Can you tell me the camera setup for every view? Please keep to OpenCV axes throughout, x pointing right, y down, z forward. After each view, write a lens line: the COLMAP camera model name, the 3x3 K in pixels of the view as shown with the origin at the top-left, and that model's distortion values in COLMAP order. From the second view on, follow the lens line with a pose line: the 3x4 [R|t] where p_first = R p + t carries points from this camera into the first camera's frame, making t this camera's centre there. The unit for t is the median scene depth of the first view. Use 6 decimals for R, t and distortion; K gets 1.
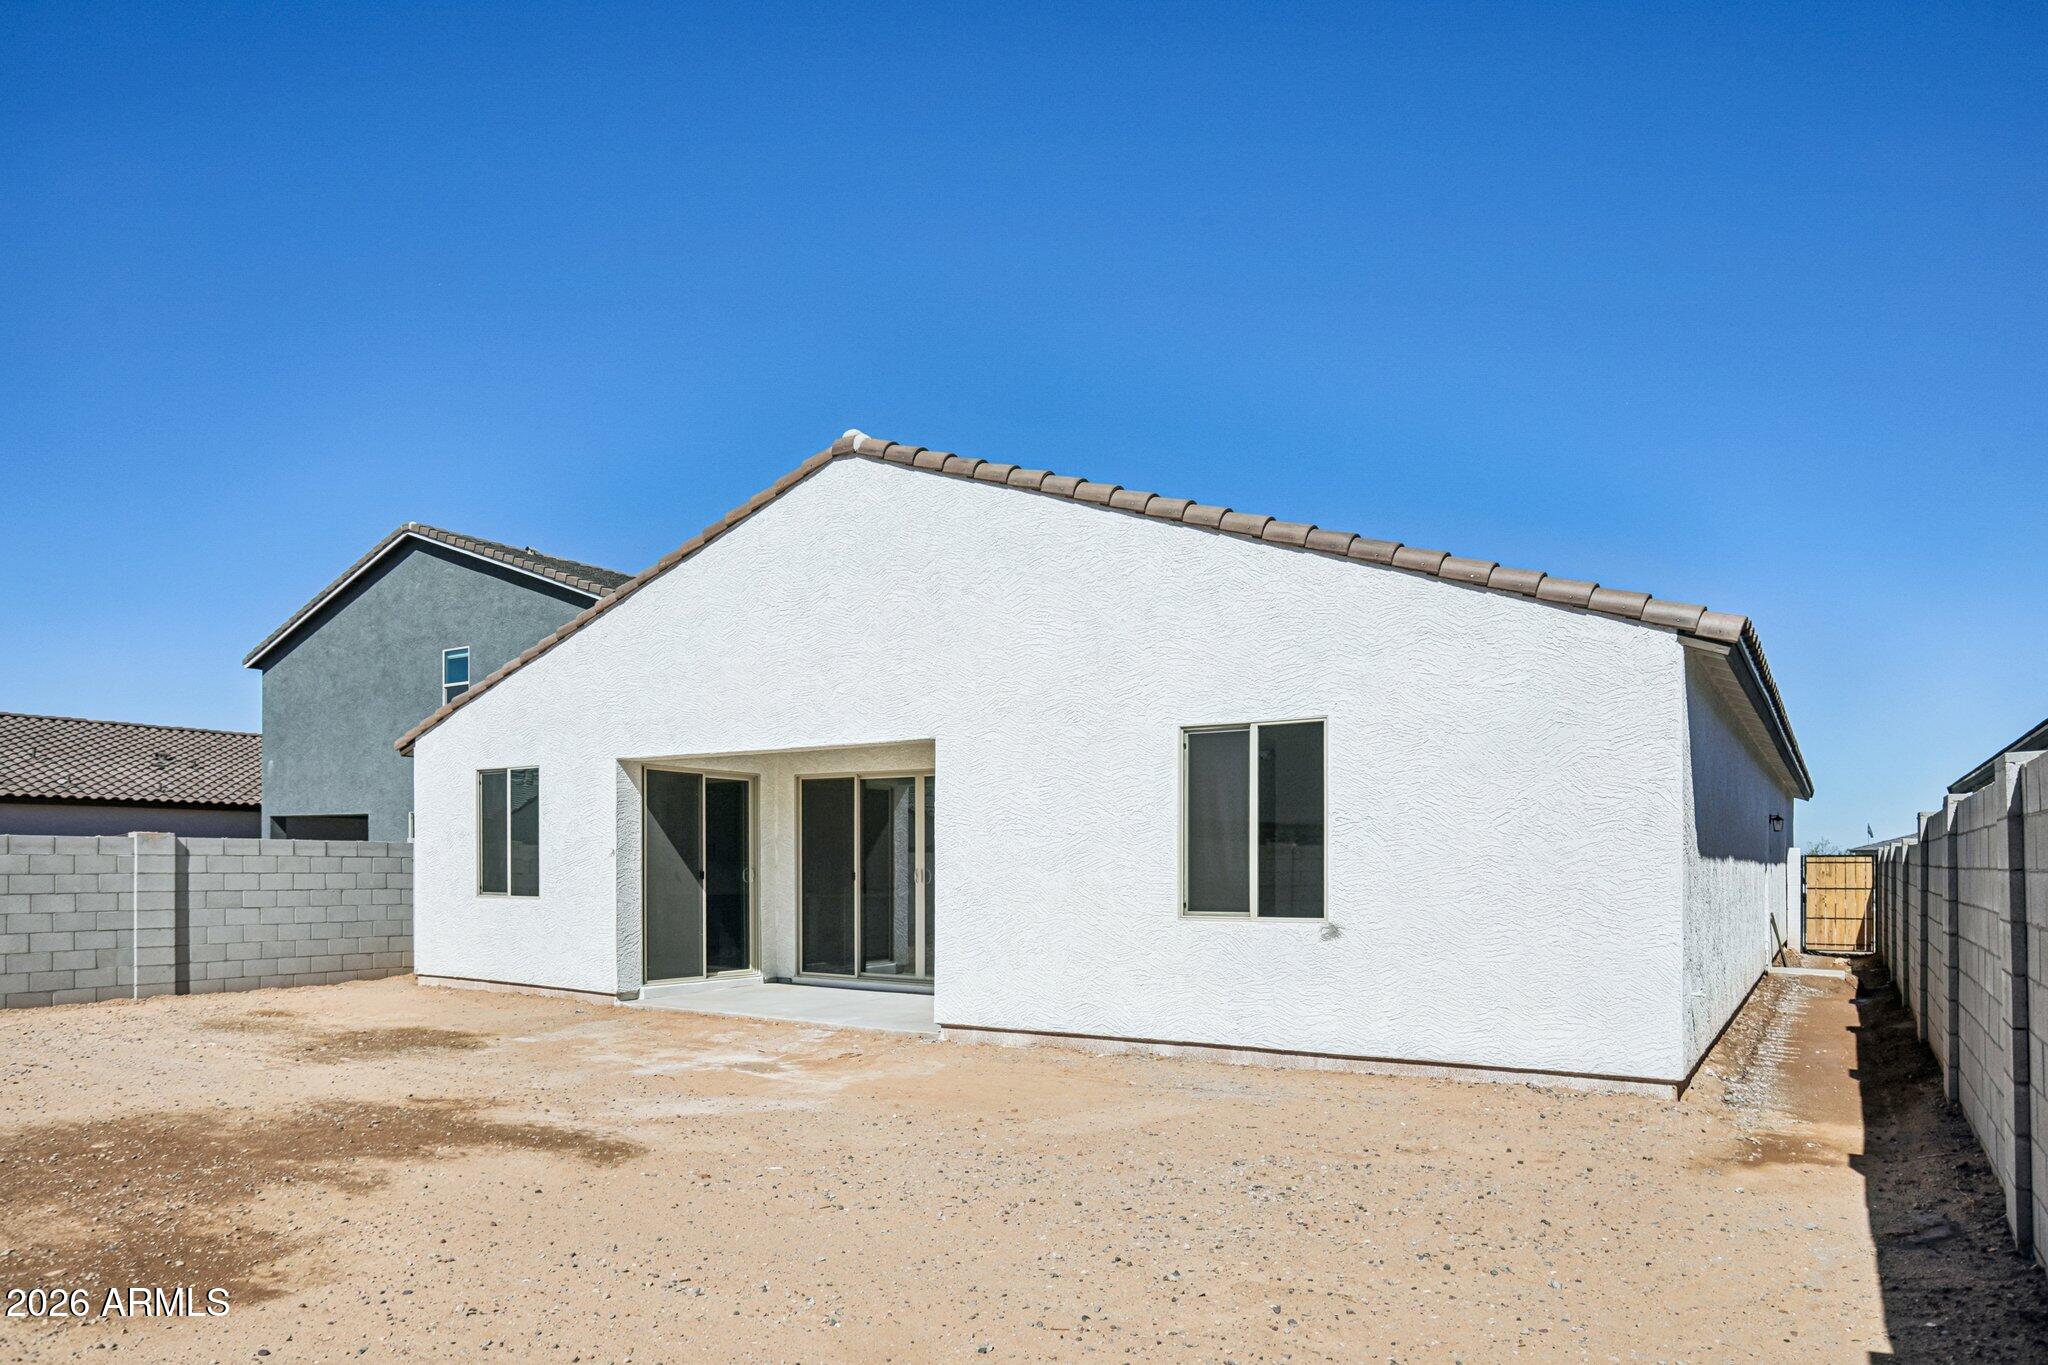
lens RADIAL K [[1377.5, 0, 1025.9], [0, 1377.5, 662.5], [0, 0, 1]] dist [-0.033754, -0.005210]
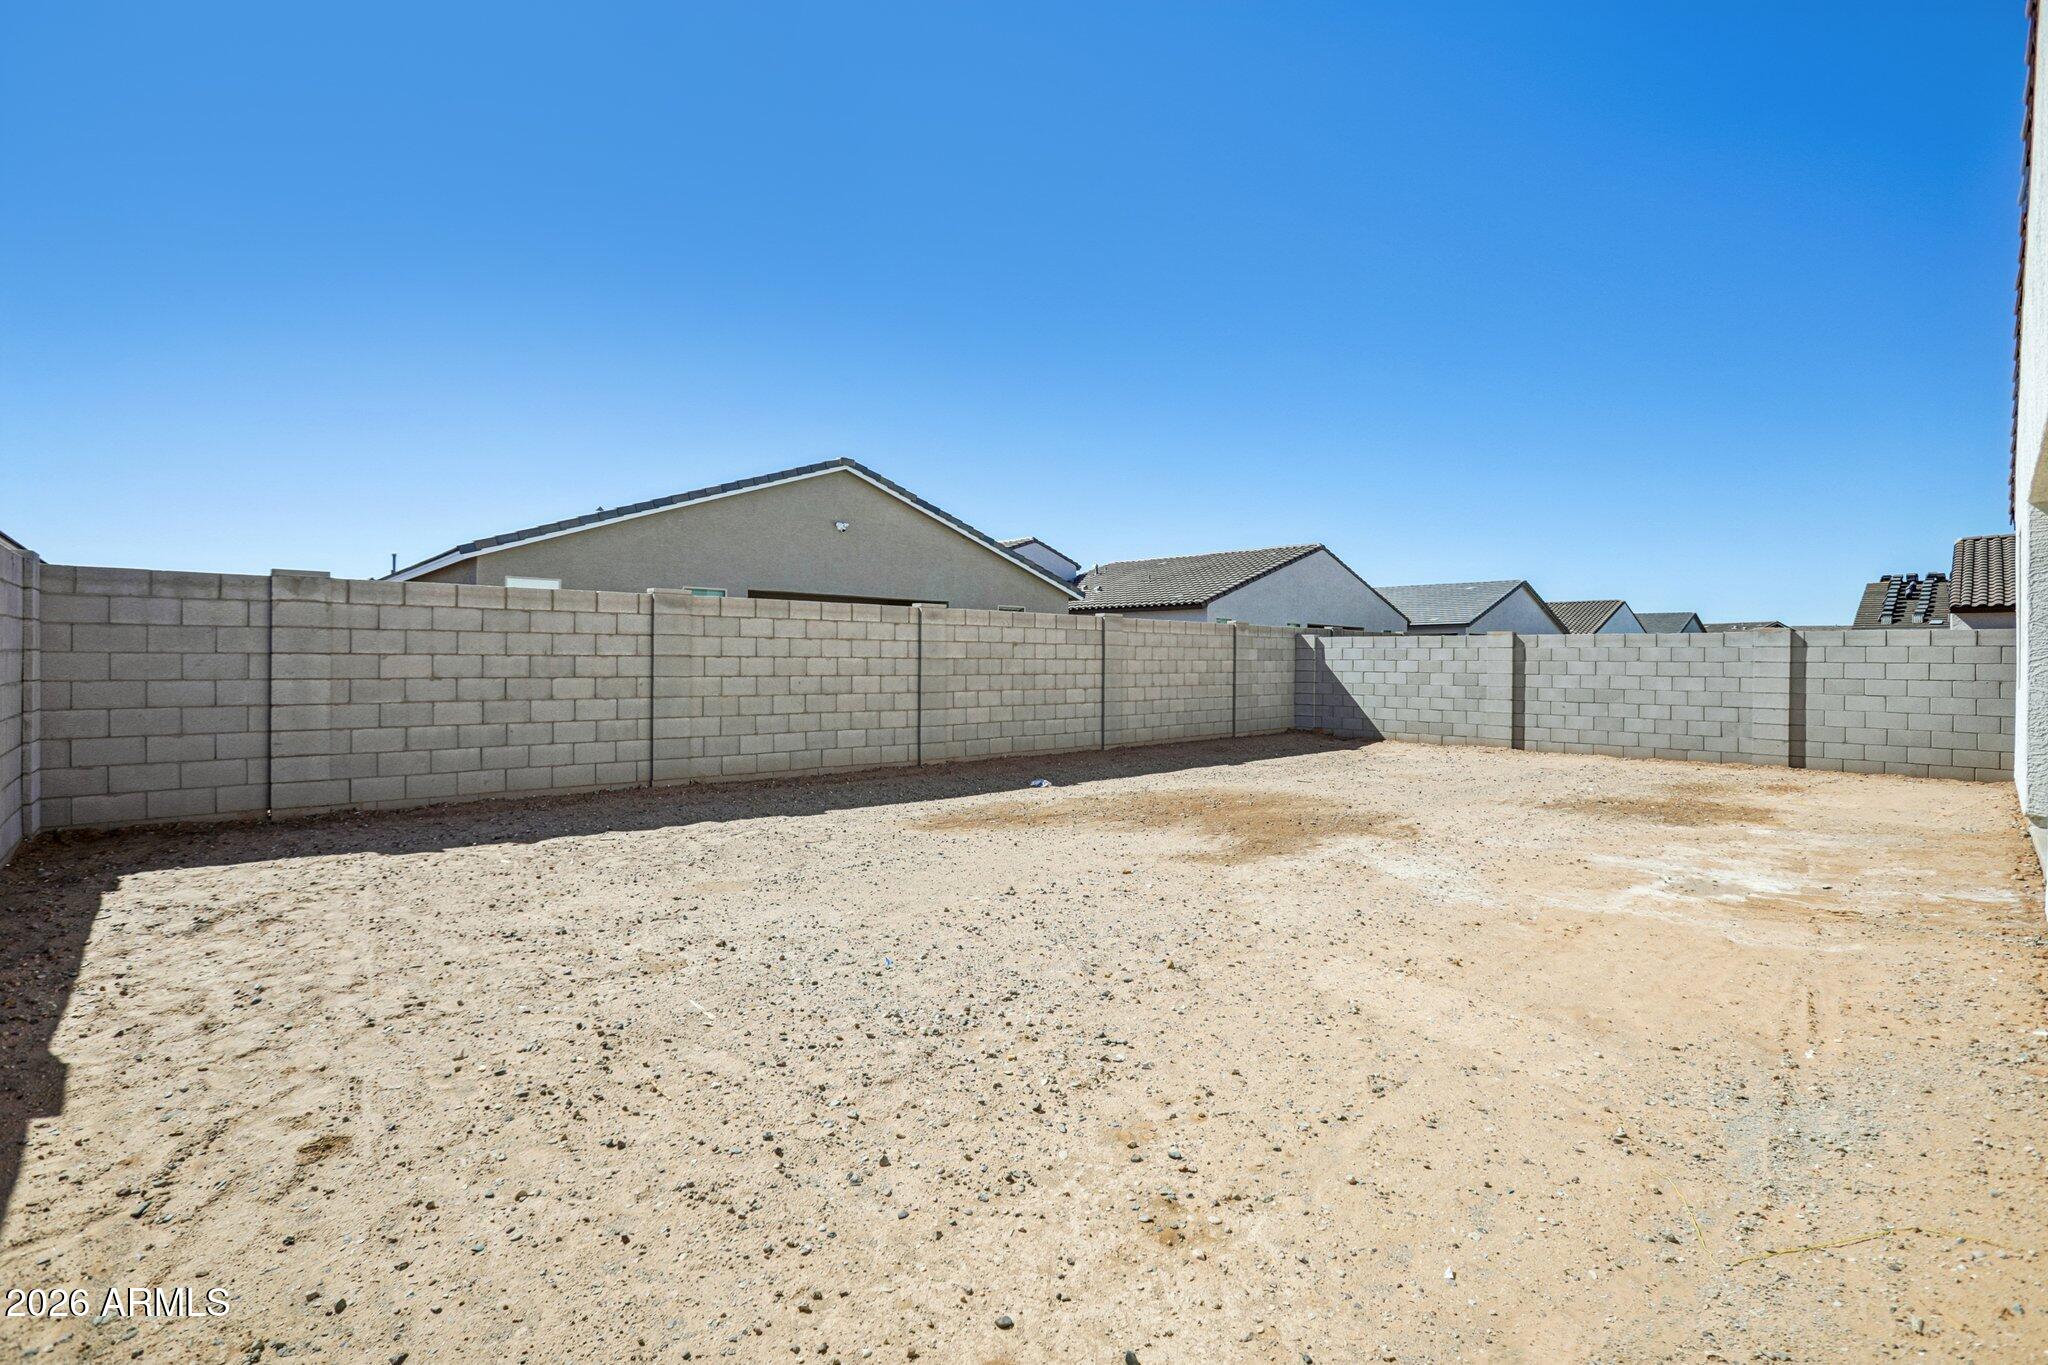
lens RADIAL K [[959.7, 0, 1024.6], [0, 959.7, 669.2], [0, 0, 1]] dist [0.000022, 0.000006]
pose [[-0.309608, 0.020923, -0.950634, 0.340174], [0.138081, 0.990150, -0.023179, 0.091724], [0.940785, -0.138441, -0.309447, 0.646437]]
